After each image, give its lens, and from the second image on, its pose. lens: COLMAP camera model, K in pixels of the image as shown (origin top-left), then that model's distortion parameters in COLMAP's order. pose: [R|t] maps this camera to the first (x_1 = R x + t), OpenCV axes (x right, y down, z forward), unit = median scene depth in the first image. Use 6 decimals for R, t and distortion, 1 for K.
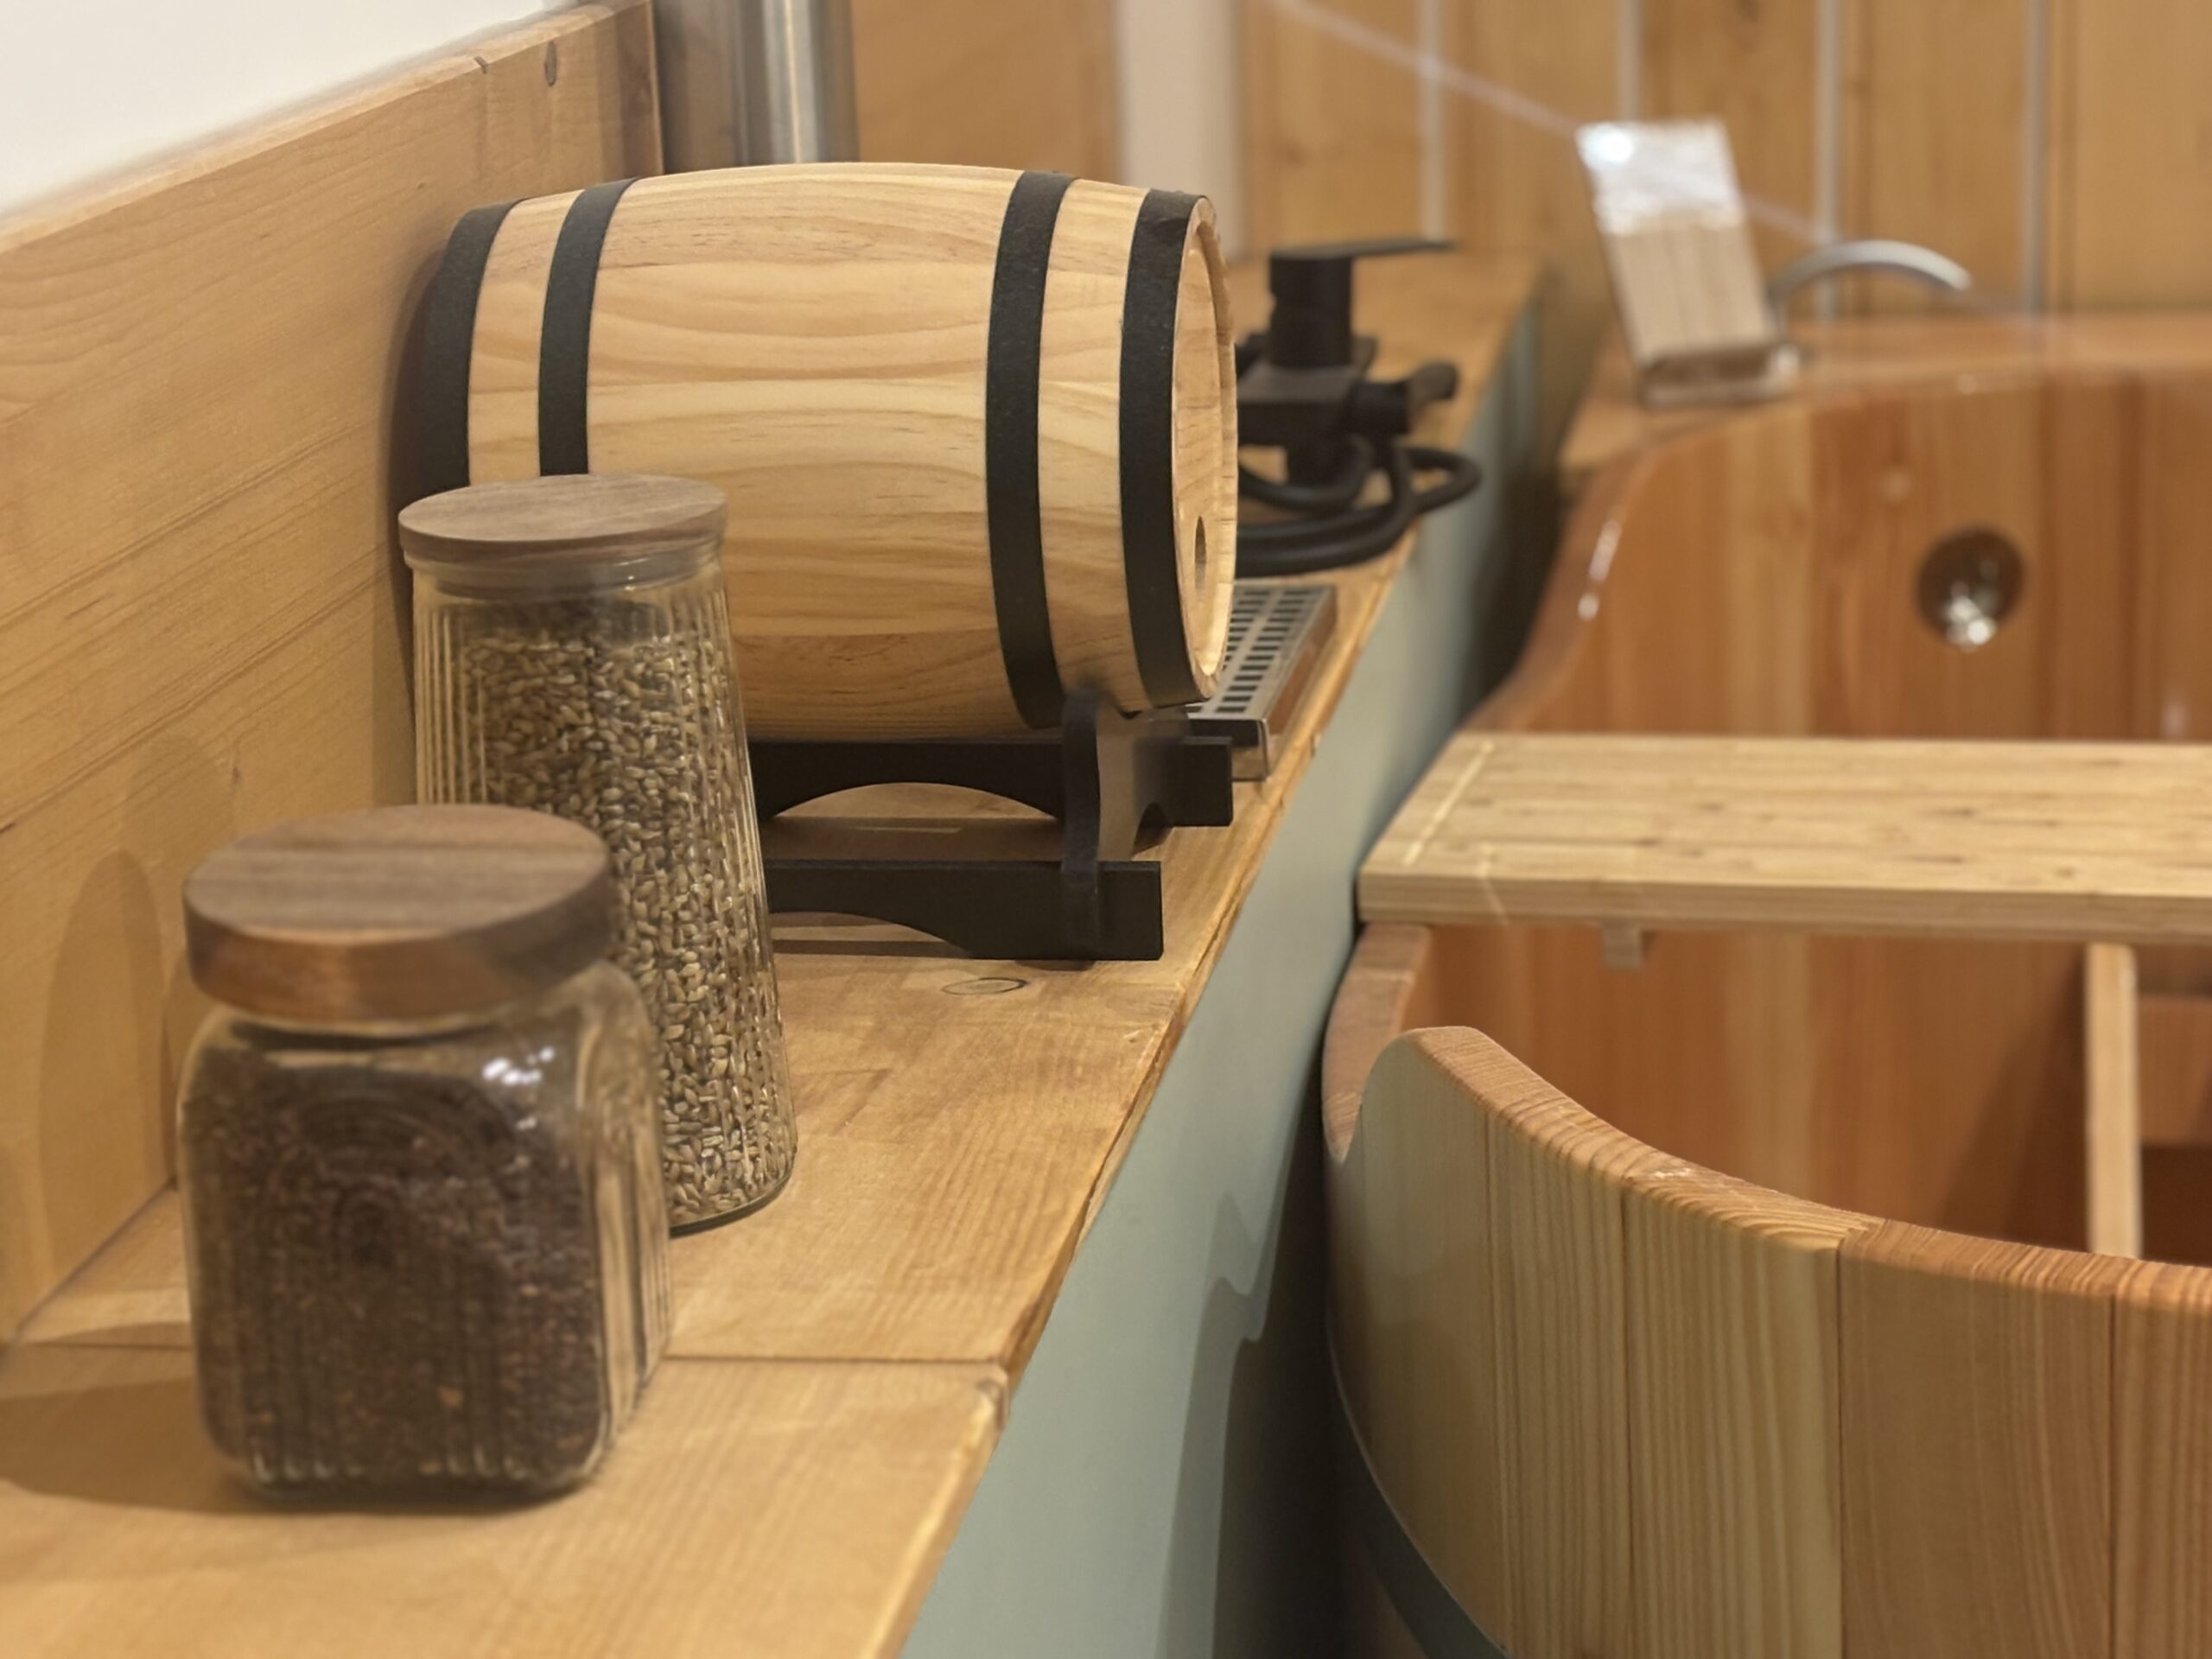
lens RADIAL K [[4815.1, 0, 1106.0], [0, 4815.1, 829.5], [0, 0, 1]] dist [0.296721, -0.166574]
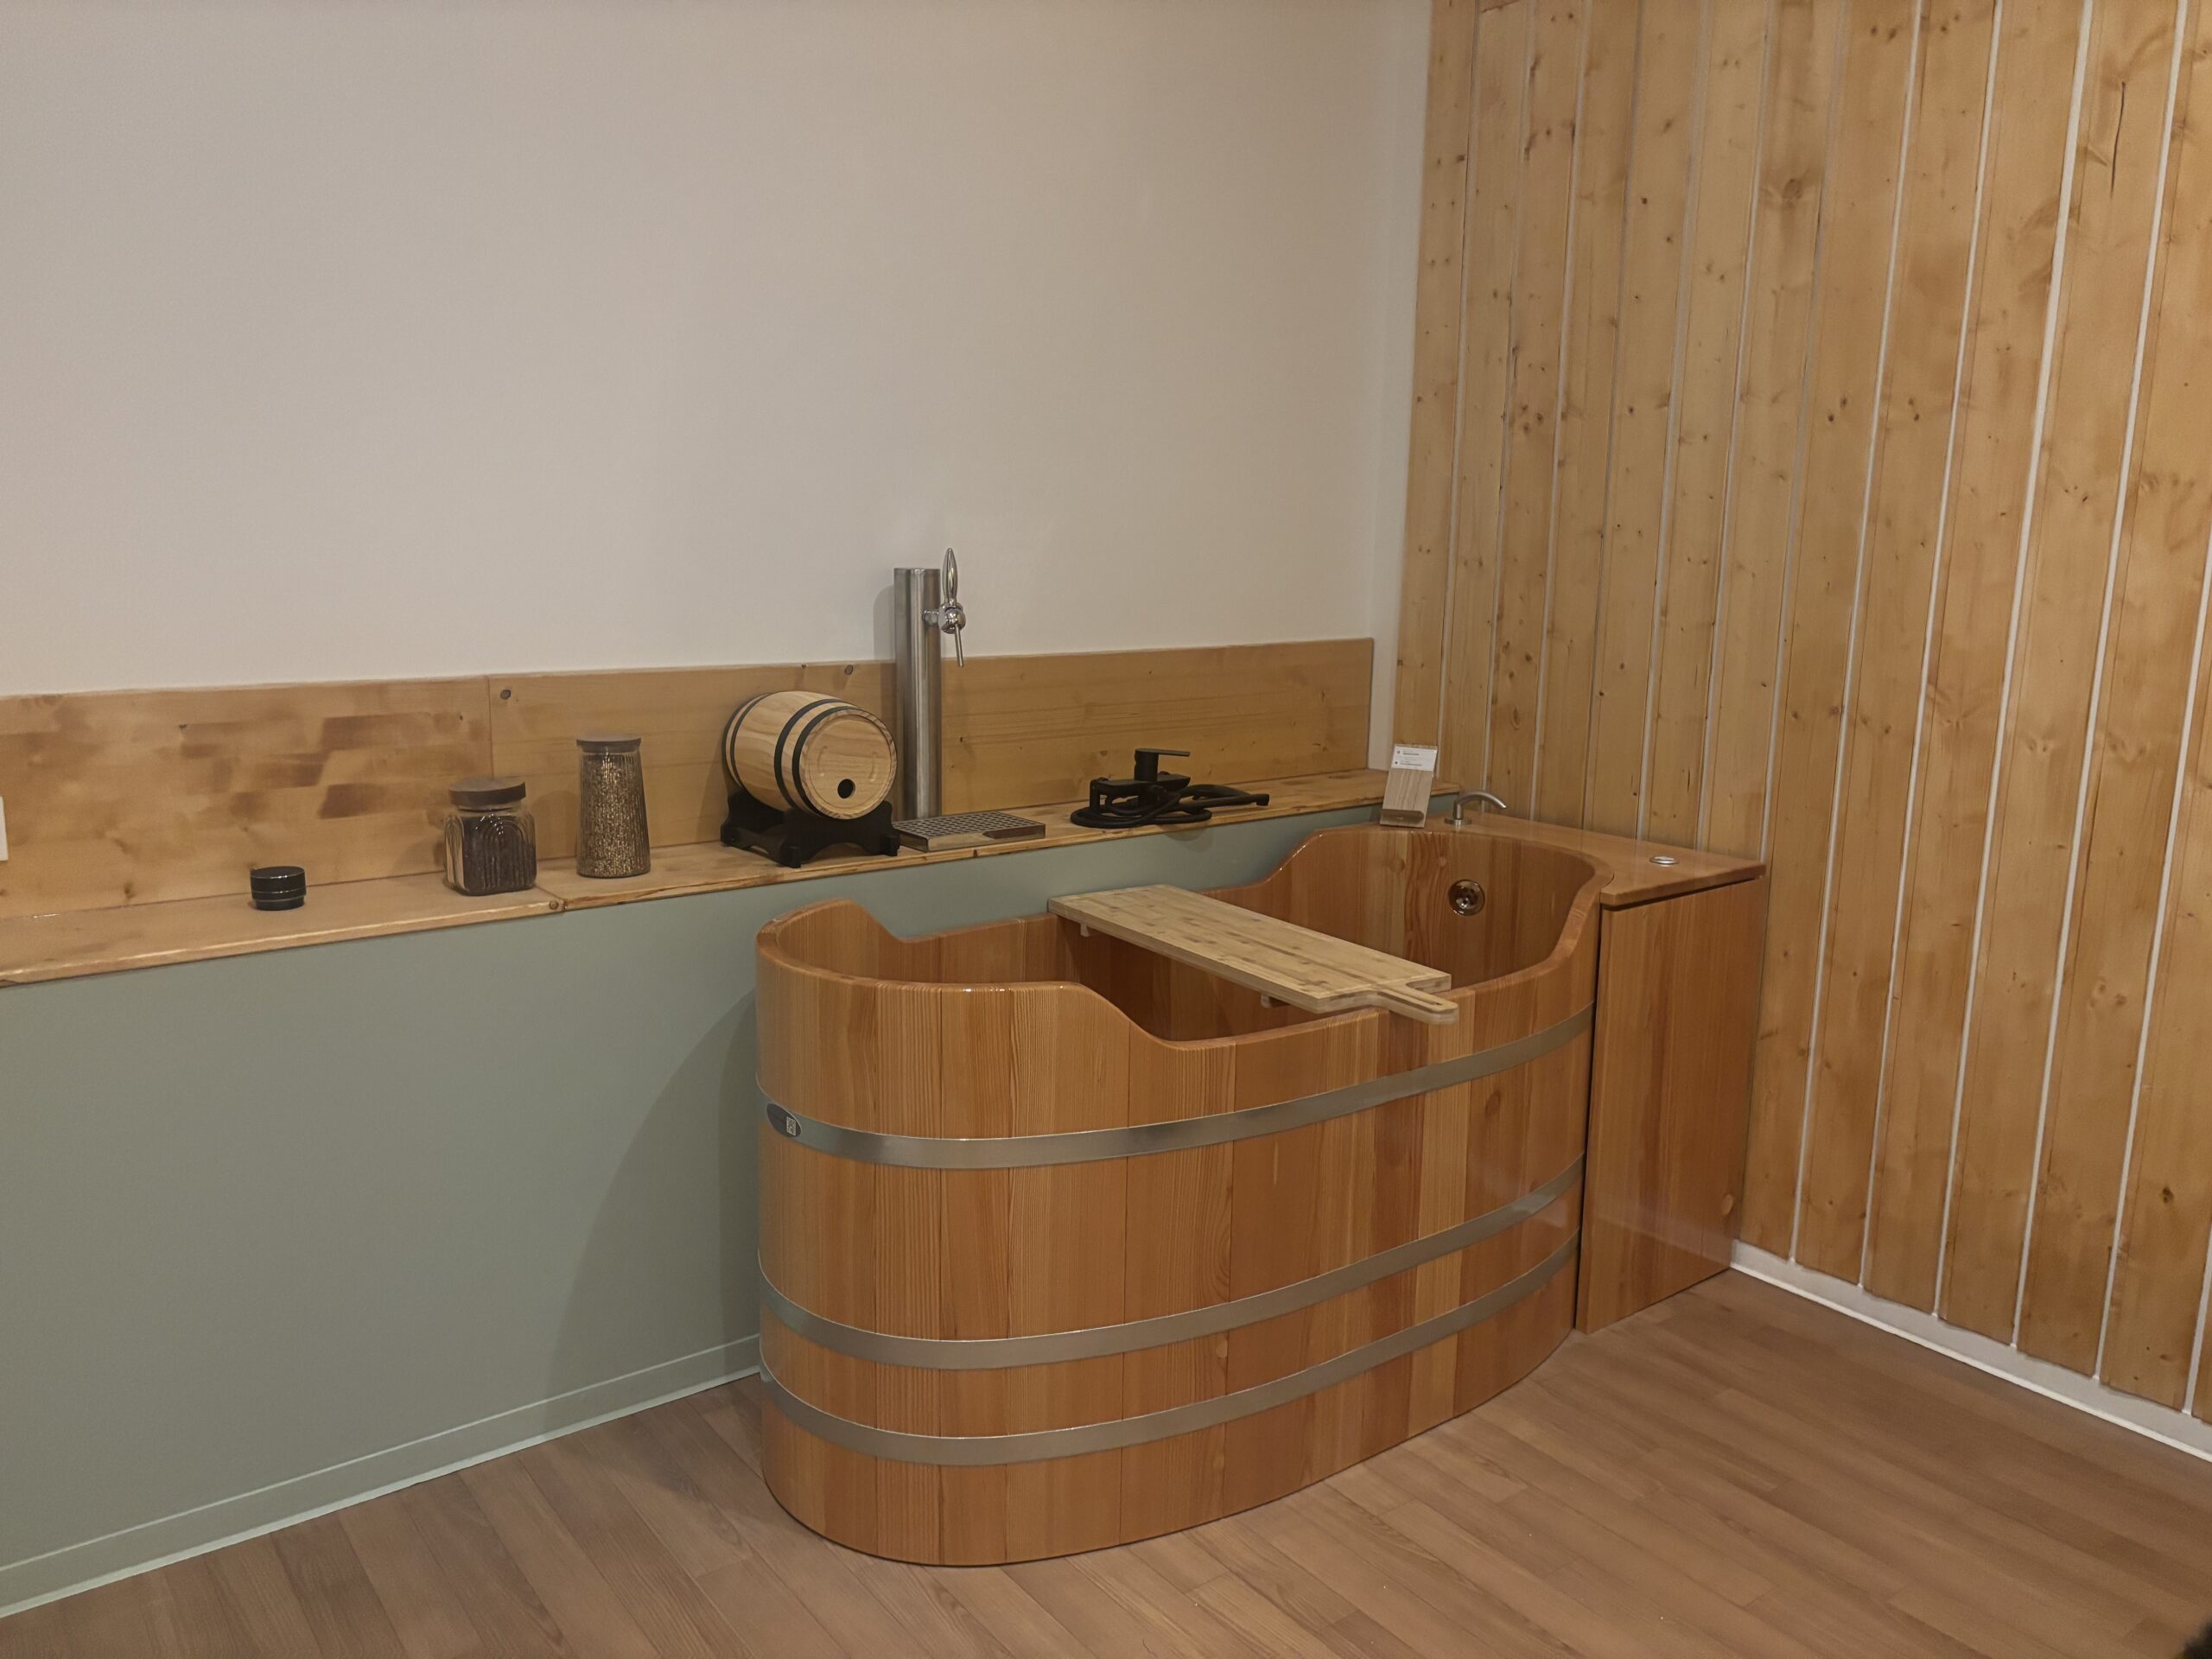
lens RADIAL K [[1649.7, 0, 1106.0], [0, 1649.7, 829.5], [0, 0, 1]] dist [0.006617, 0.000758]
pose [[0.743042, 0.179239, -0.644796, 1.443997], [-0.223763, 0.974556, 0.013047, -0.112353], [0.630728, 0.134587, 0.764244, -0.016521]]
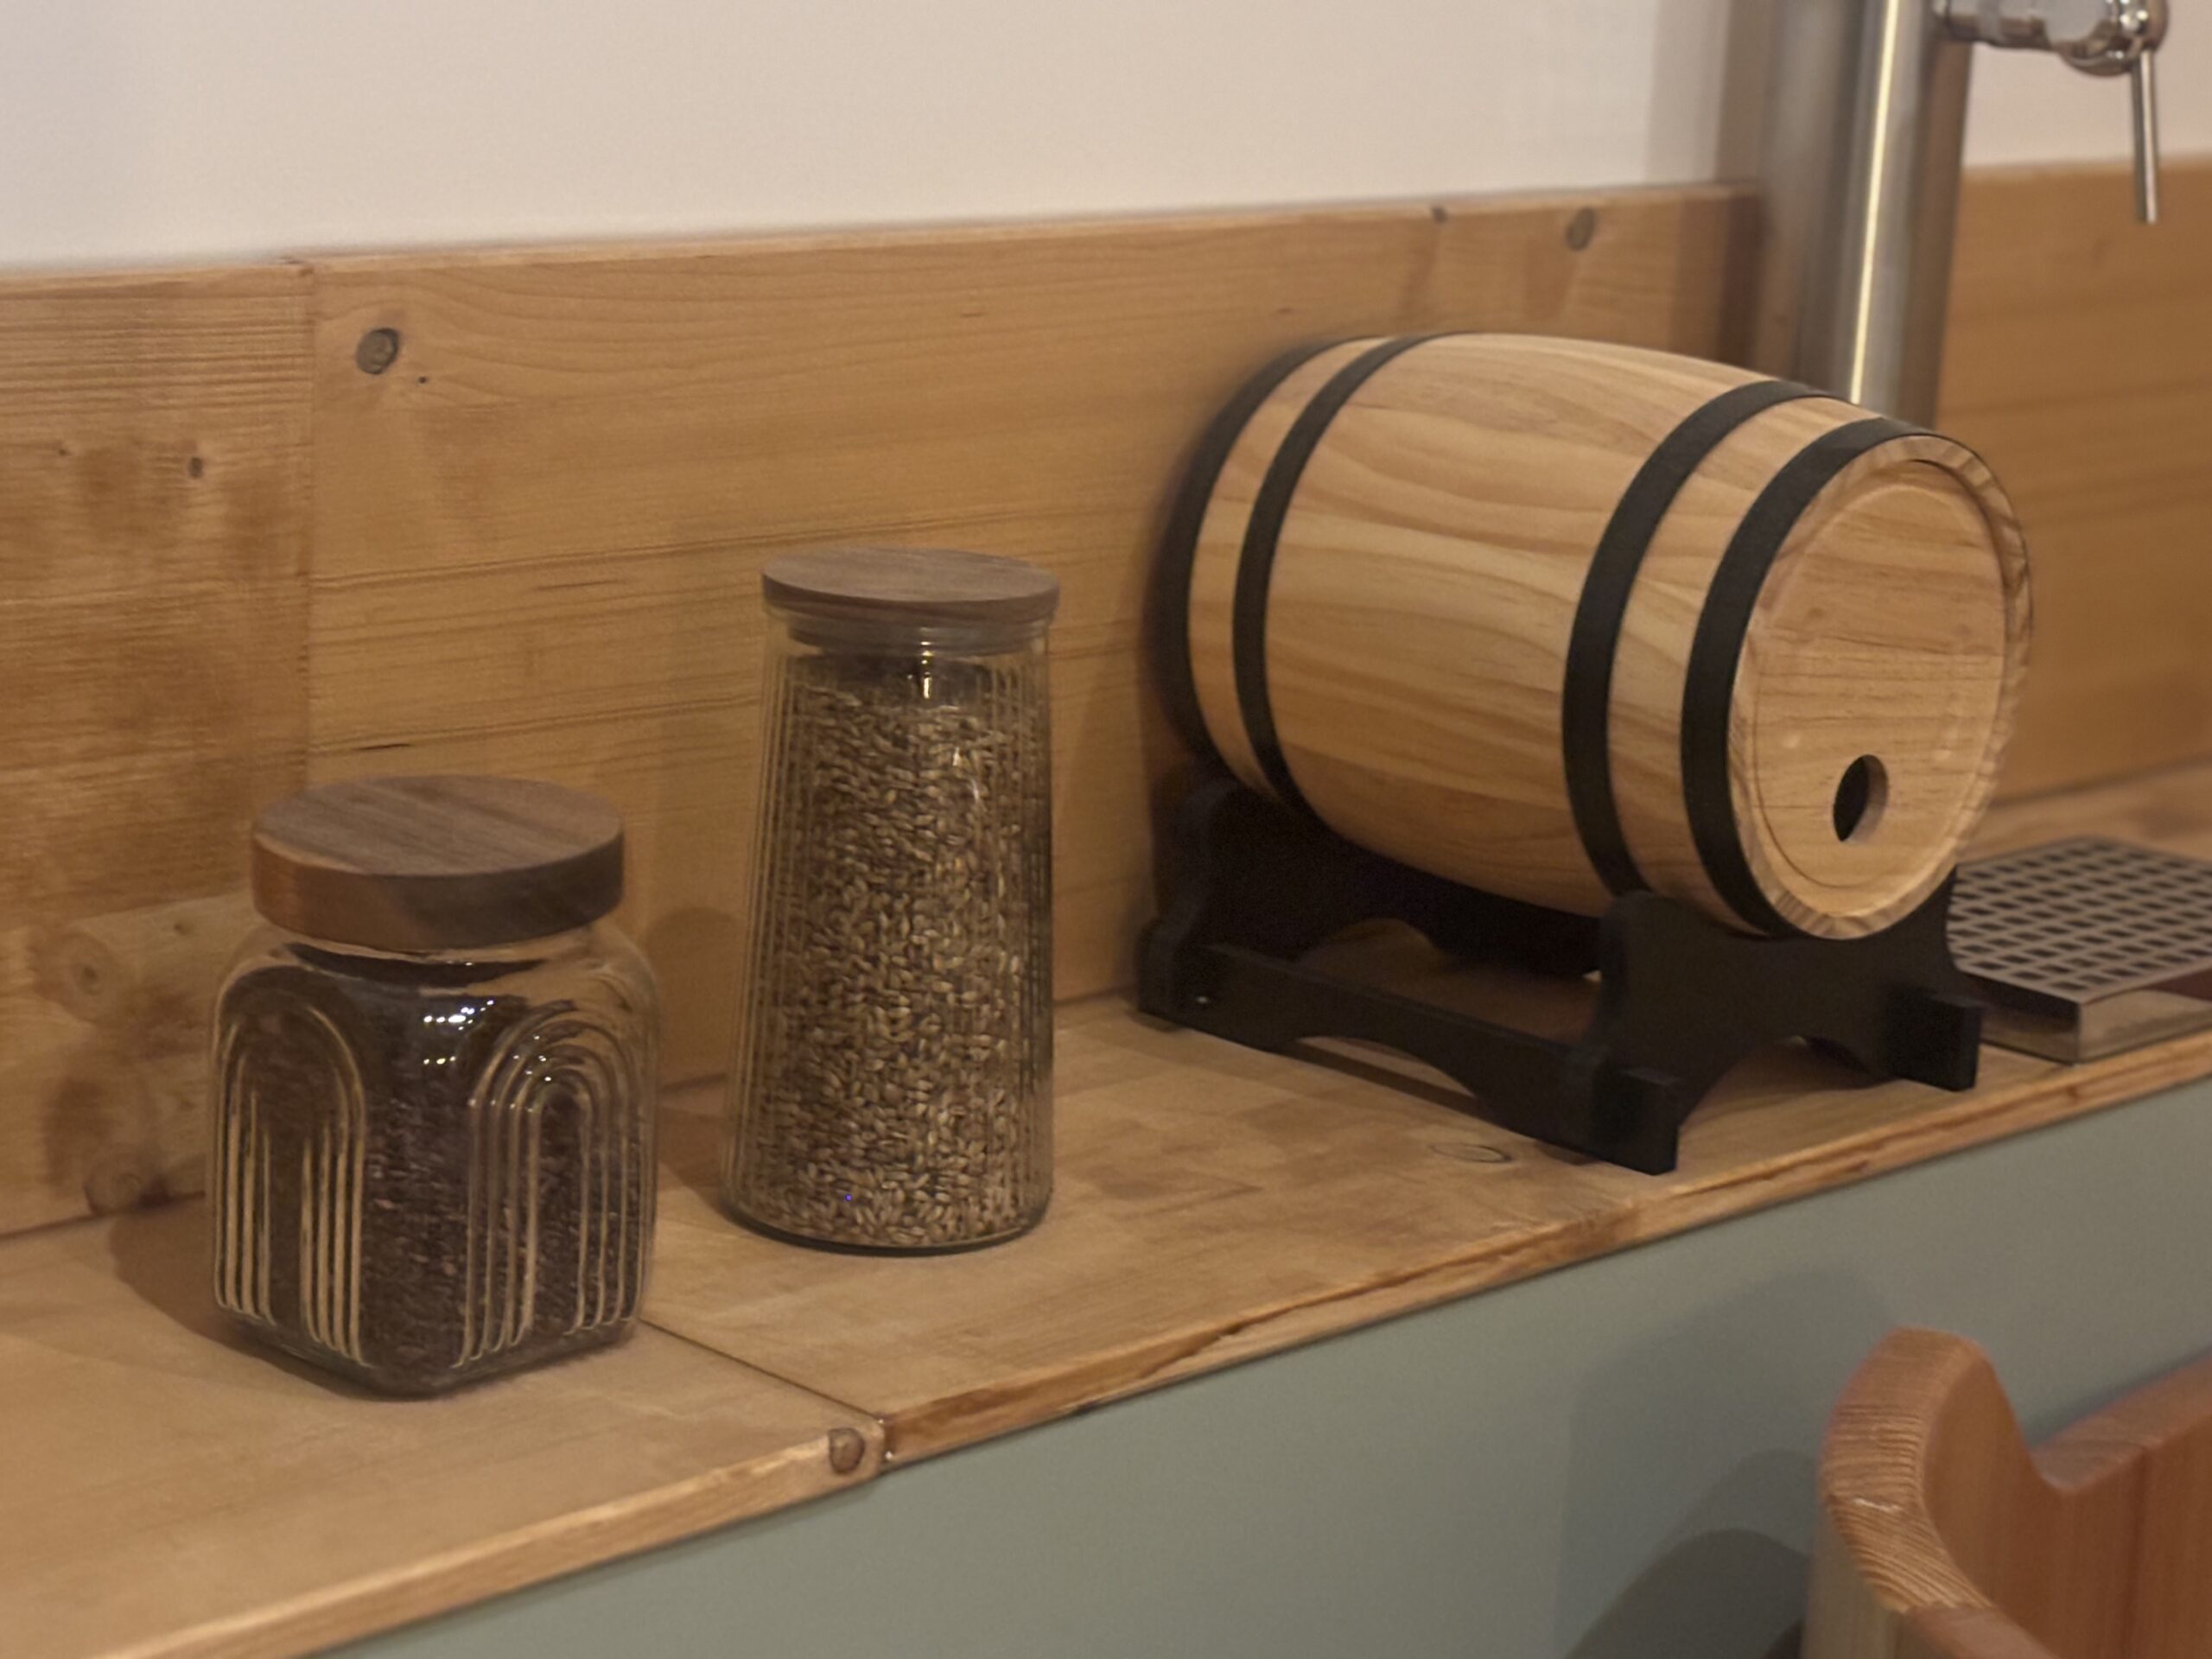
lens RADIAL K [[4815.1, 0, 1106.0], [0, 4815.1, 829.5], [0, 0, 1]] dist [0.296721, -0.166574]
pose [[0.799352, 0.213274, -0.561739, 0.541058], [-0.234703, 0.971442, 0.034843, -0.058387], [0.553128, 0.103990, 0.826581, 0.131586]]
